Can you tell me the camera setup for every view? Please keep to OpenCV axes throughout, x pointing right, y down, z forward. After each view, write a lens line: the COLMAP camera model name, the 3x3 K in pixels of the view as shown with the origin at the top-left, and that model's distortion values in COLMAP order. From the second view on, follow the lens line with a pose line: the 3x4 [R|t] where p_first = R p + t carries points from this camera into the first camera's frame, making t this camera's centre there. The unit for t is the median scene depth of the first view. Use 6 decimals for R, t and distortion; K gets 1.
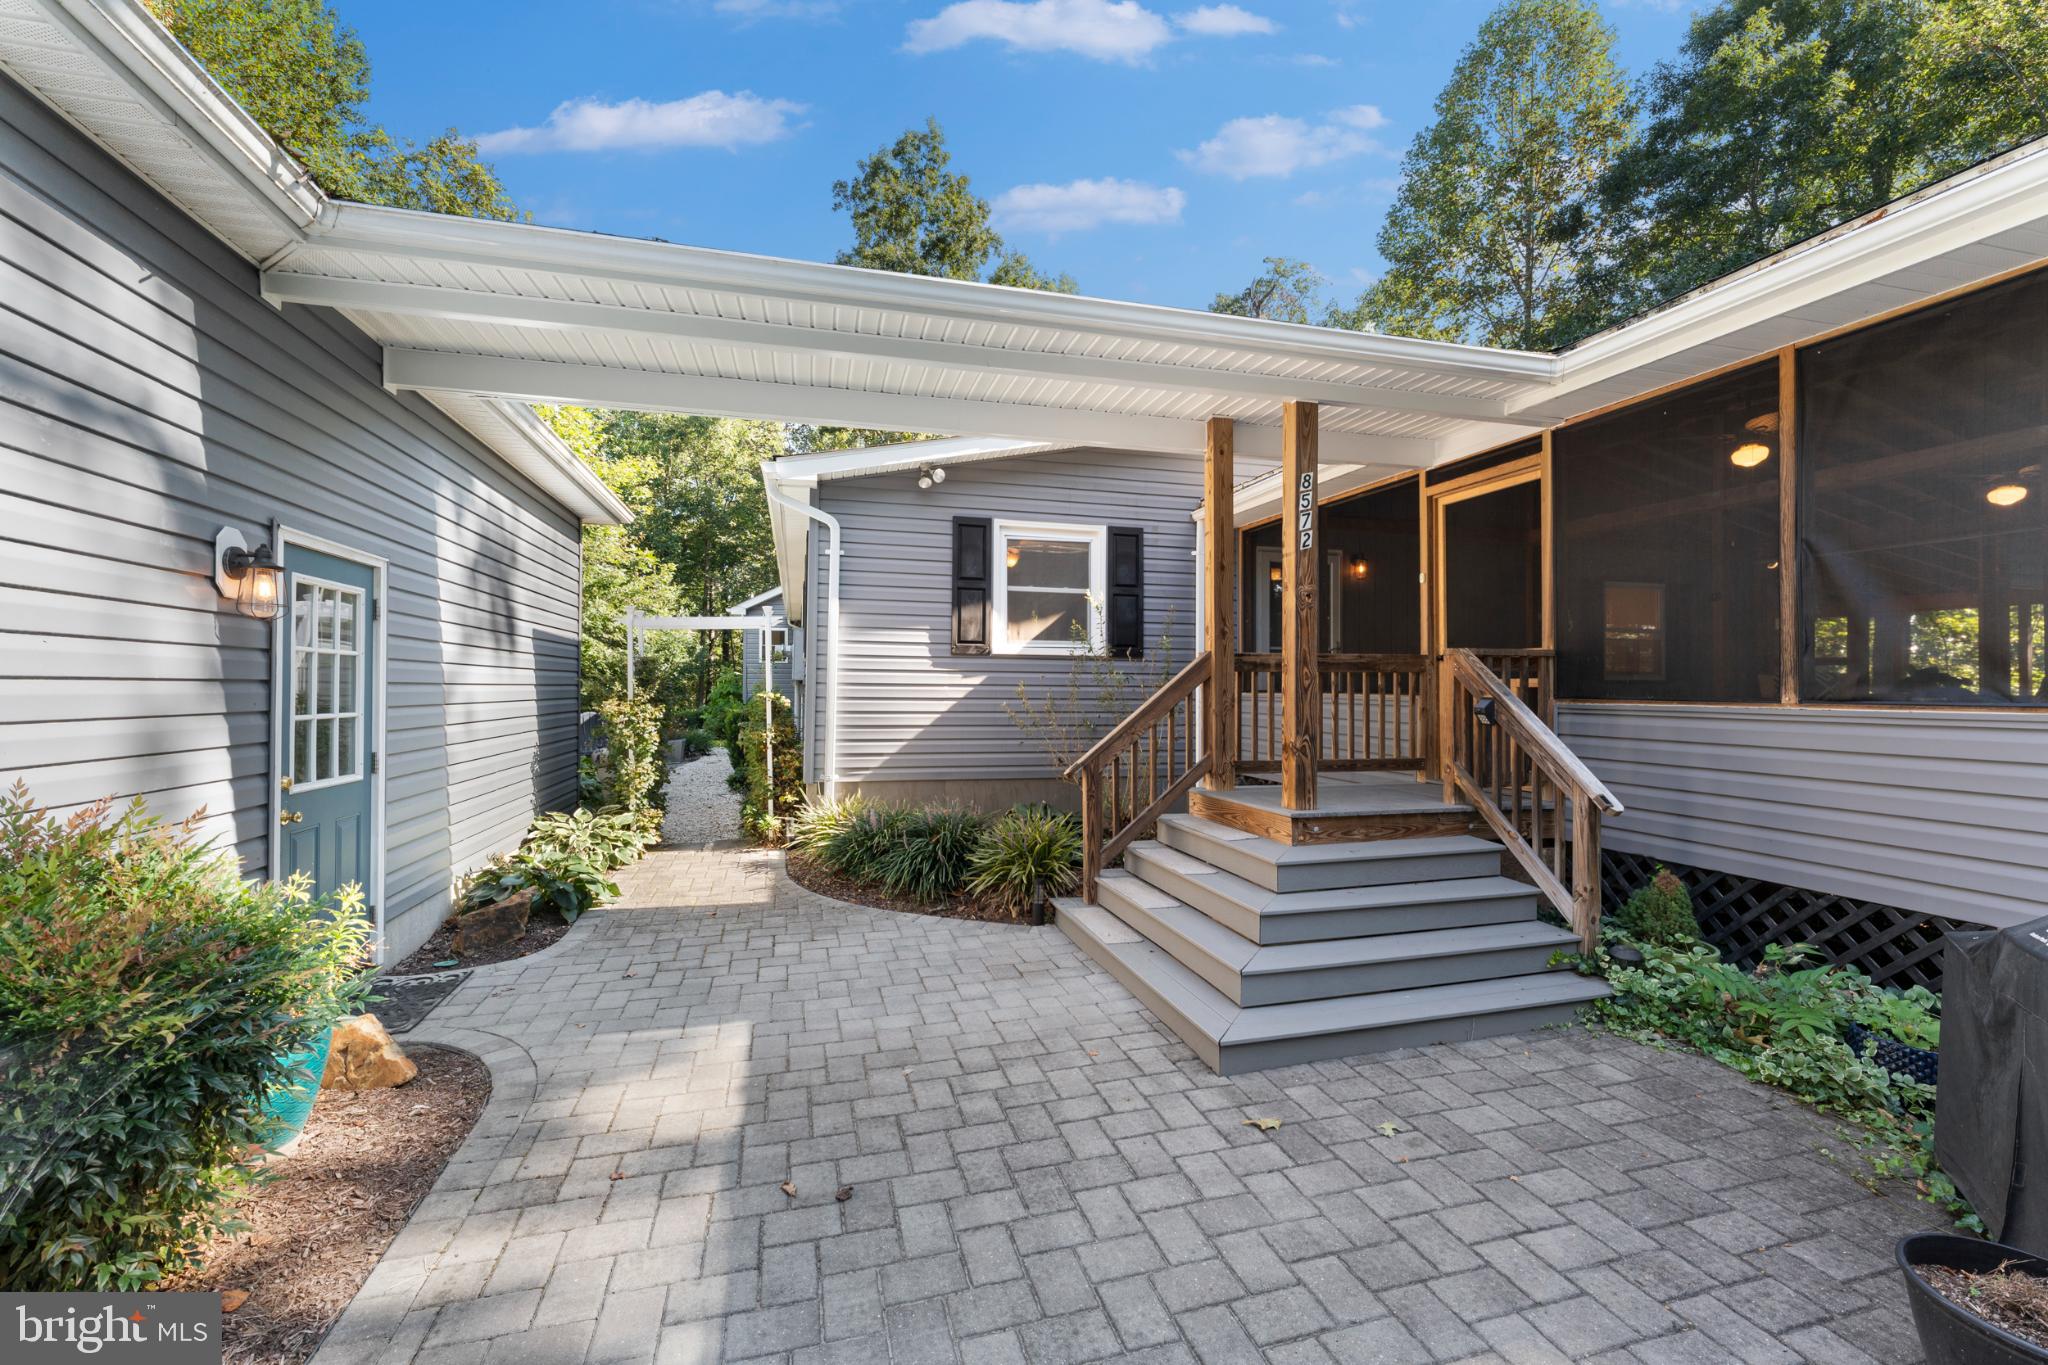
lens RADIAL K [[815.8, 0, 1024.0], [0, 815.8, 682.5], [0, 0, 1]] dist [0.001999, 0.000348]
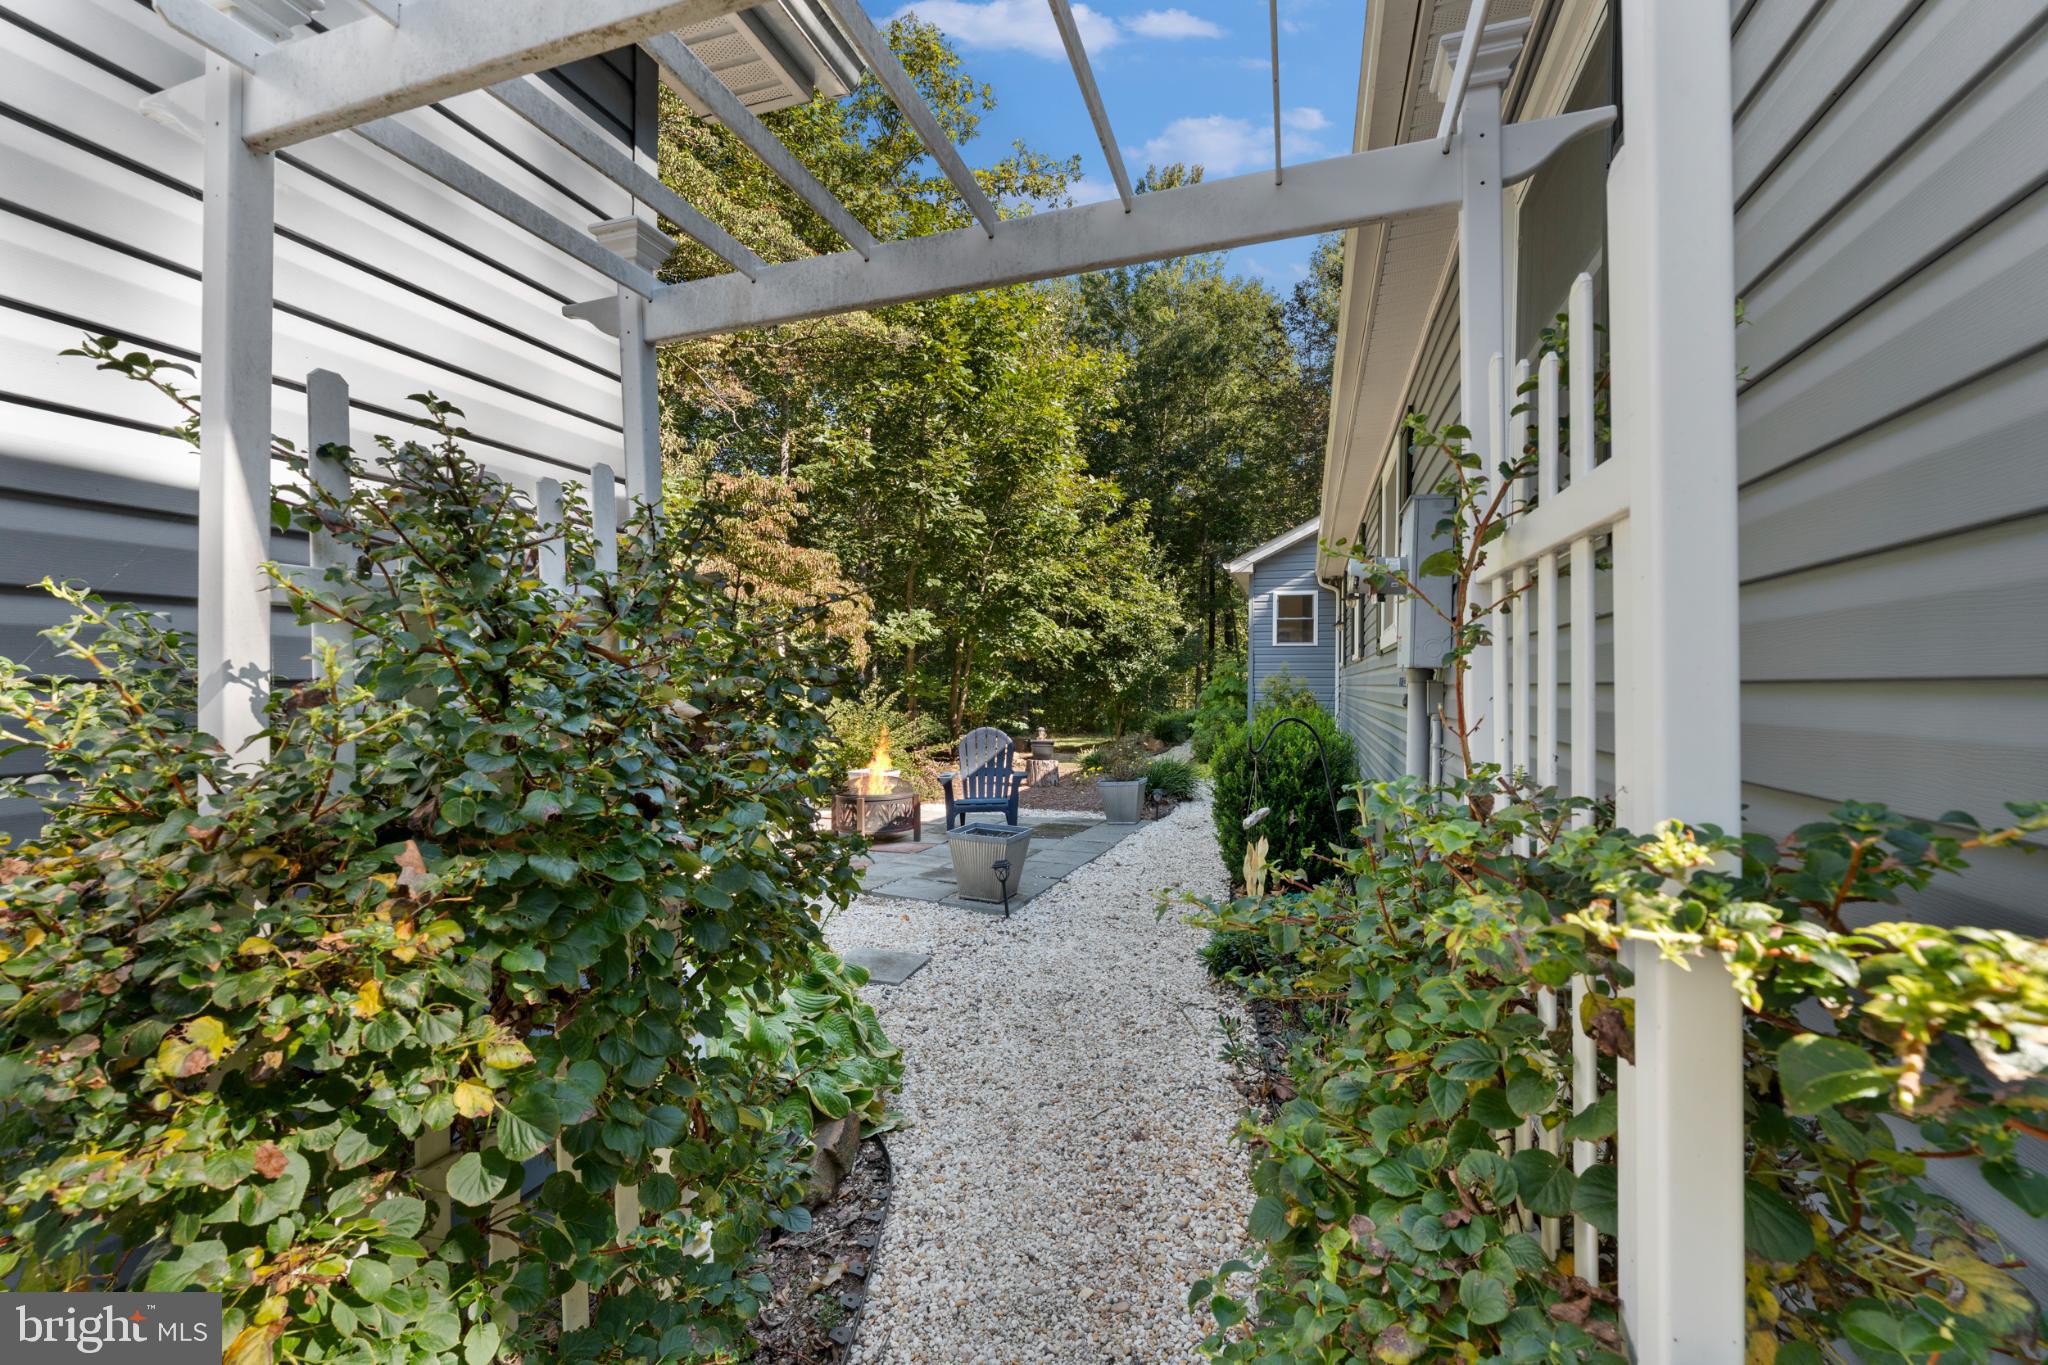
lens RADIAL K [[875.9, 0, 1024.0], [0, 875.9, 682.5], [0, 0, 1]] dist [0.000122, 0.000007]
pose [[0.832842, -0.001053, -0.553510, -0.119372], [0.002565, 0.999995, 0.001957, 0.002538], [0.553505, -0.003050, 0.832840, 0.353588]]
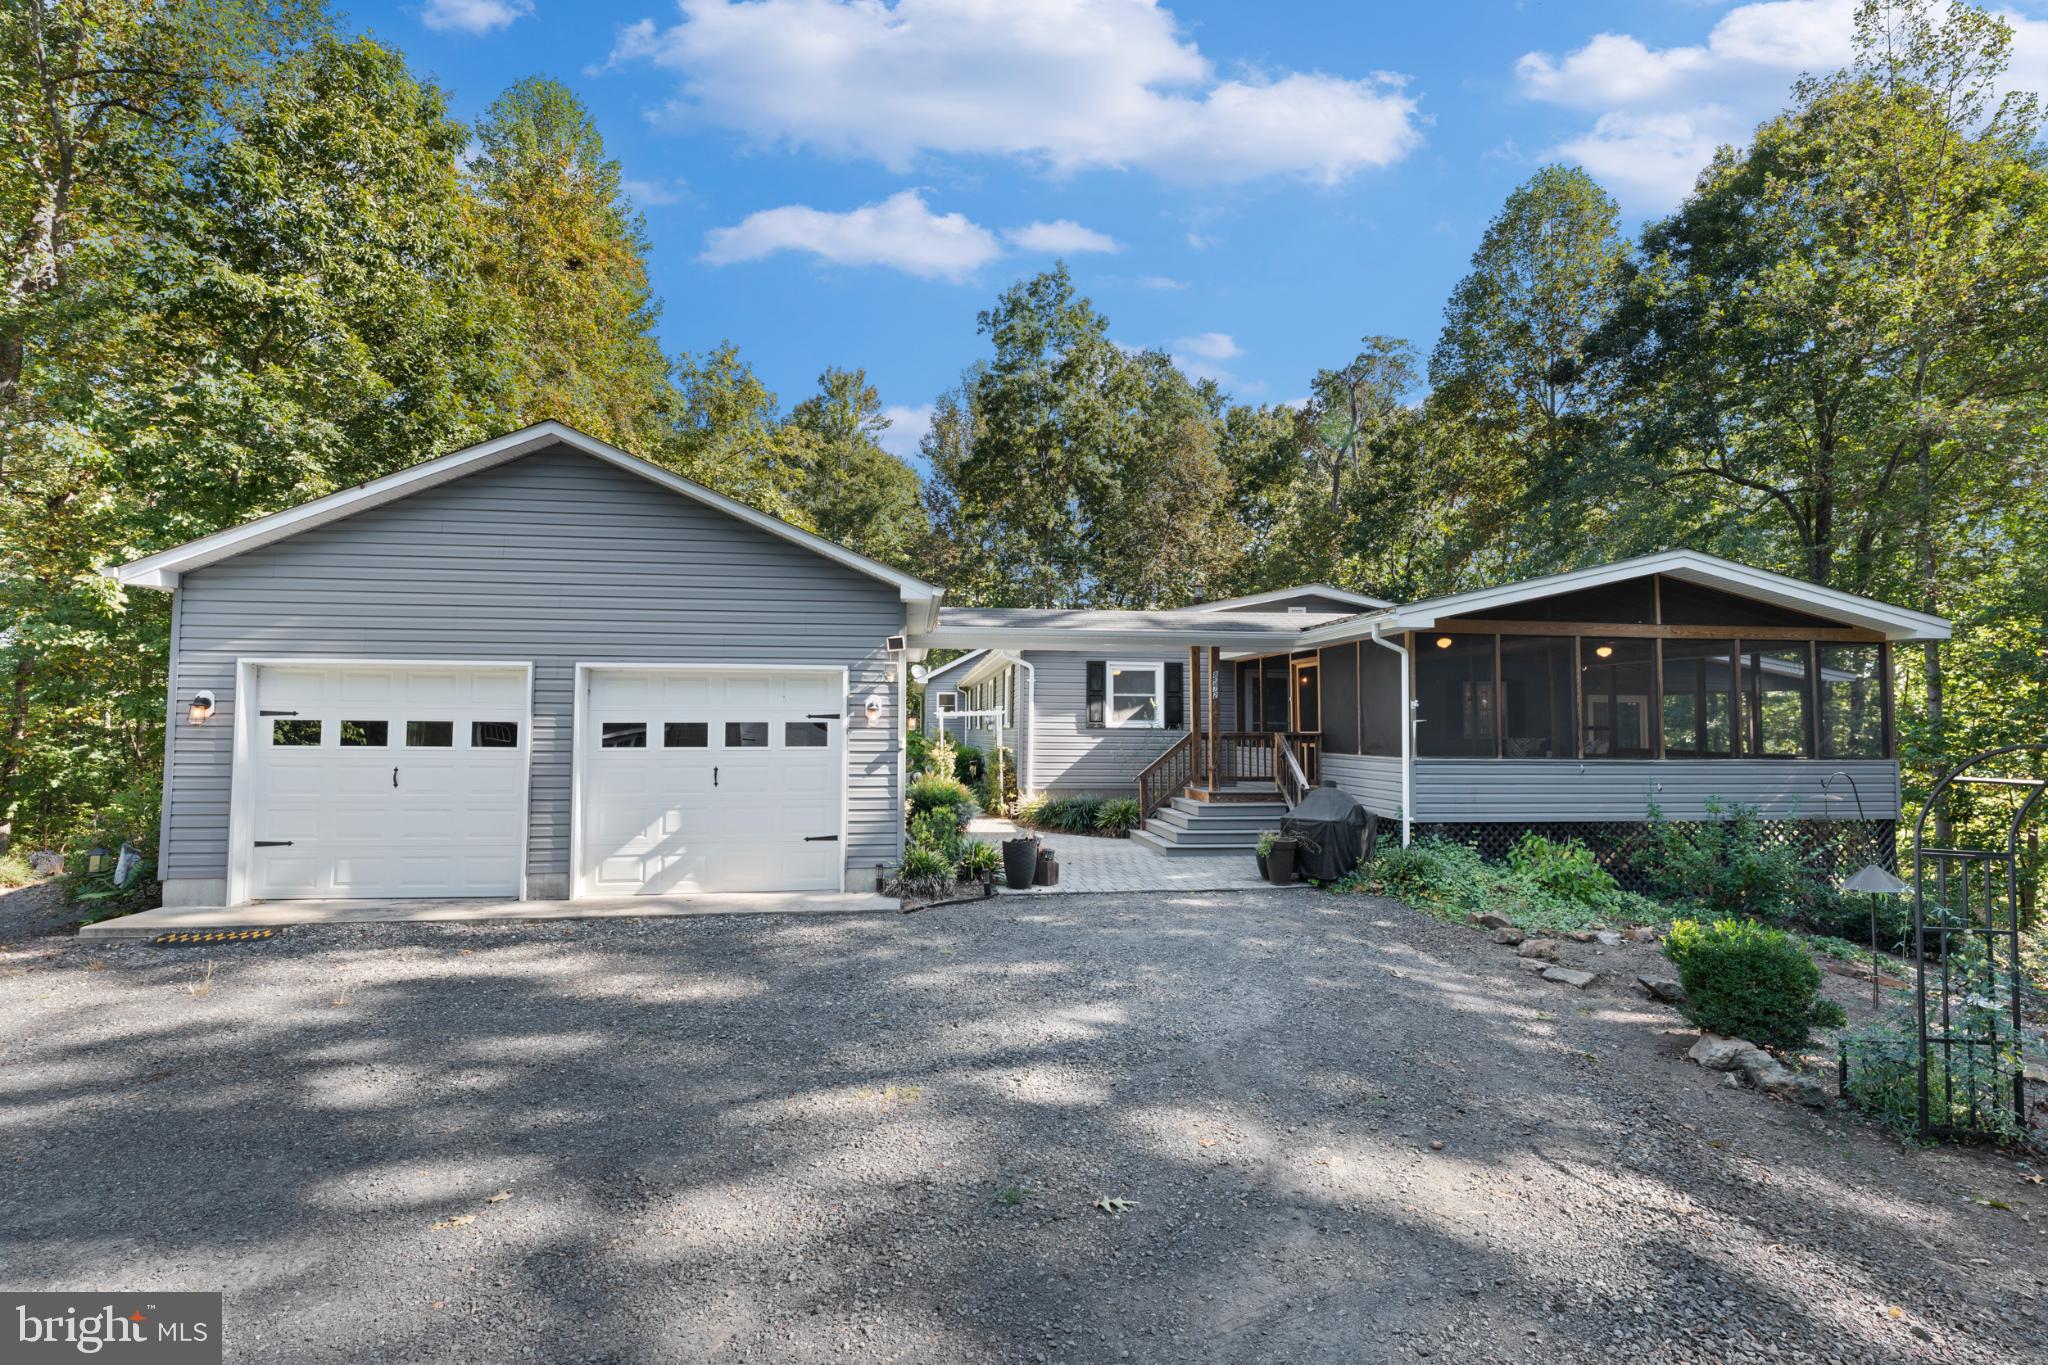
lens RADIAL K [[952.4, 0, 1024.0], [0, 952.4, 682.5], [0, 0, 1]] dist [-0.002541, -0.000590]
pose [[0.990778, -0.005271, -0.135392, 0.081081], [-0.000174, 0.999193, -0.040174, -0.051347], [0.135494, 0.039827, 0.989977, -1.403243]]
